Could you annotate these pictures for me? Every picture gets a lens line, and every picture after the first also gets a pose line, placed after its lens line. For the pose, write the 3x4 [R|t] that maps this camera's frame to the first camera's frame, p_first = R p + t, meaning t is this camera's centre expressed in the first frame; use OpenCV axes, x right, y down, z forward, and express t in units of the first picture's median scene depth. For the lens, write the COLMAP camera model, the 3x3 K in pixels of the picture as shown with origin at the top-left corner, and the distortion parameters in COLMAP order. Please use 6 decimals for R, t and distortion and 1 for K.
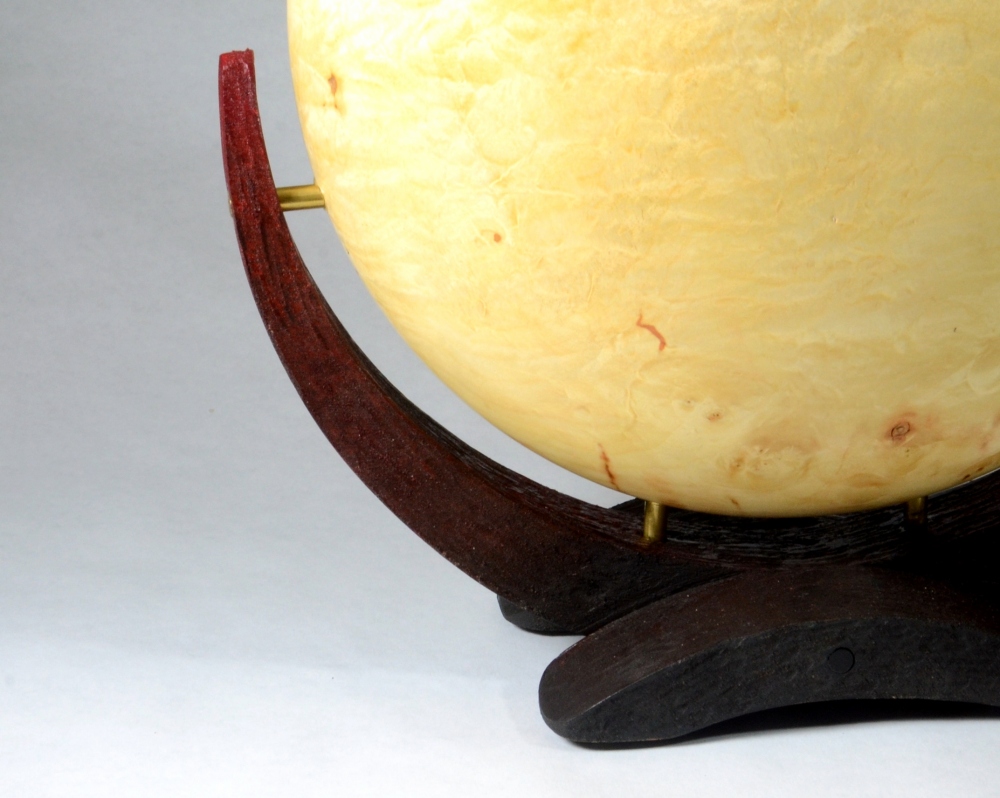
lens RADIAL K [[2051.4, 0, 501.1], [0, 2051.4, 399.6], [0, 0, 1]] dist [-0.021969, 0.000000]
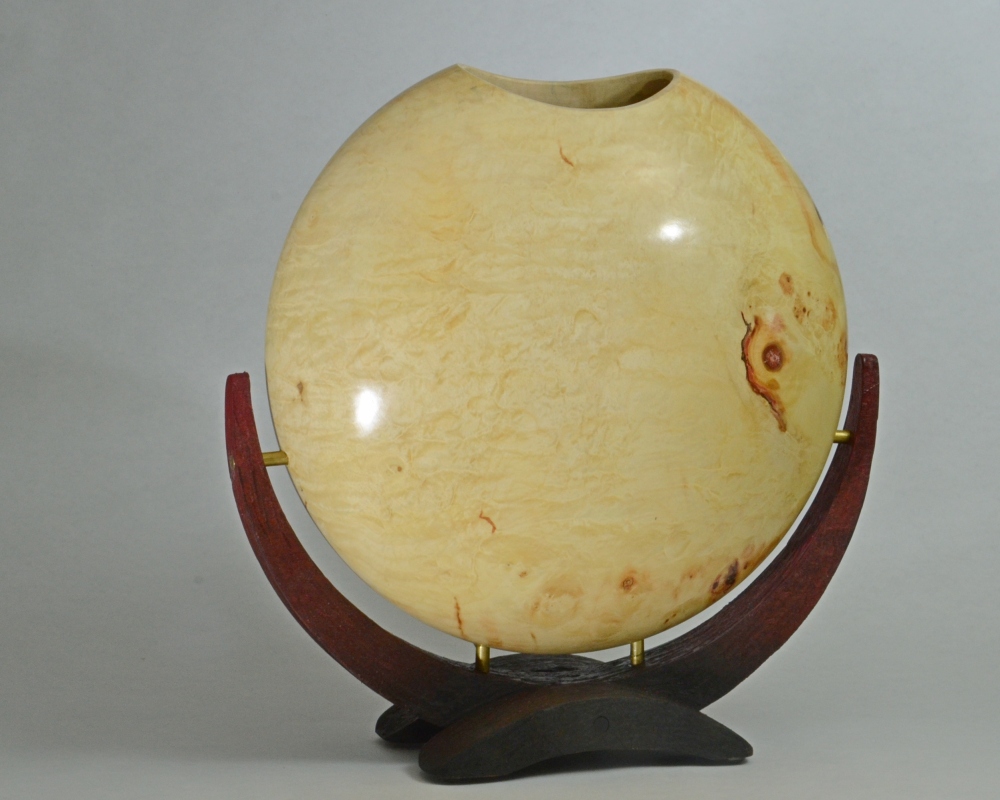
lens RADIAL K [[2368.8, 0, 499.7], [0, 2368.8, 399.7], [0, 0, 1]] dist [0.007230, 0.000000]
pose [[0.985396, -0.000576, 0.170278, -0.255558], [0.045978, 0.963749, -0.262818, 0.390379], [-0.163954, 0.266809, 0.949701, -0.934191]]
